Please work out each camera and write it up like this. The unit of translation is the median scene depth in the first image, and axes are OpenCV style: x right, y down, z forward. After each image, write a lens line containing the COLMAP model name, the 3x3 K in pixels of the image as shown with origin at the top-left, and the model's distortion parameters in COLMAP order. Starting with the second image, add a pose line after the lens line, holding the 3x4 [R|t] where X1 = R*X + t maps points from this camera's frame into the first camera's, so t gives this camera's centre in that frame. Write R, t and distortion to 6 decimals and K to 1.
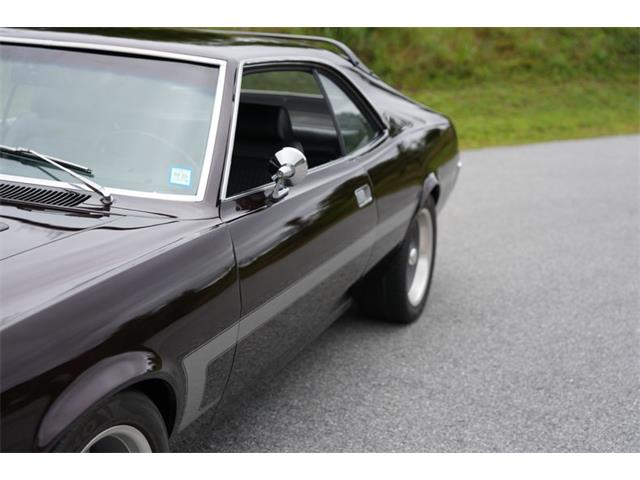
lens RADIAL K [[958.7, 0, 320.0], [0, 958.7, 240.0], [0, 0, 1]] dist [0.167742, 0.023096]
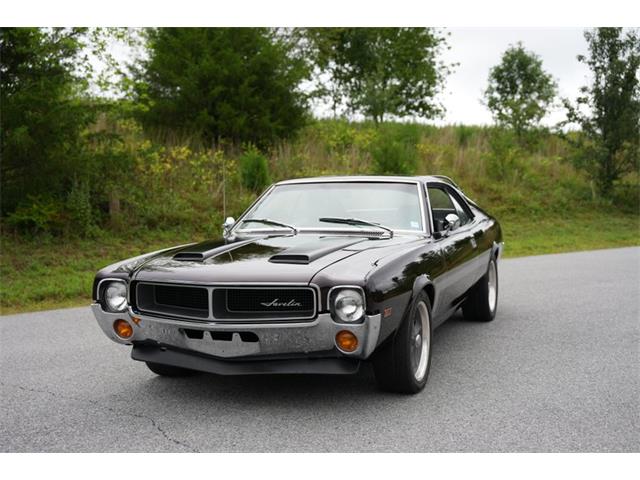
lens RADIAL K [[787.0, 0, 320.0], [0, 787.0, 240.0], [0, 0, 1]] dist [0.110394, 0.004615]
pose [[0.998222, -0.057390, -0.016077, -0.216522], [0.053898, 0.984398, -0.167496, 0.180549], [0.025439, 0.166331, 0.985742, -0.601136]]
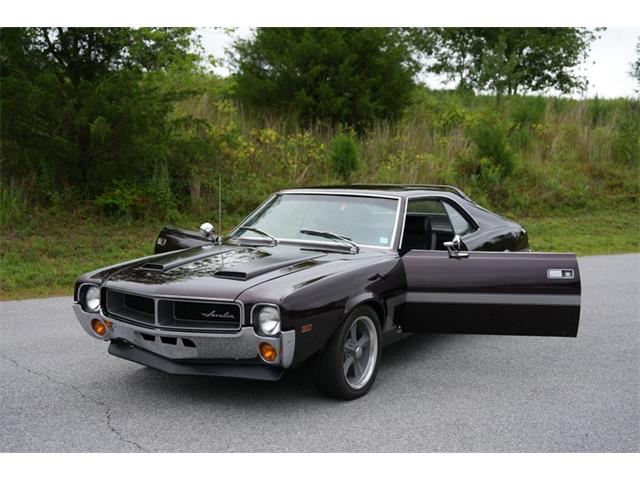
lens RADIAL K [[832.3, 0, 320.0], [0, 832.3, 240.0], [0, 0, 1]] dist [0.118726, 0.015709]
pose [[0.981318, -0.018687, -0.191484, 0.071999], [-0.007971, 0.990469, -0.137507, 0.149271], [0.192228, 0.136464, 0.971816, -0.751750]]
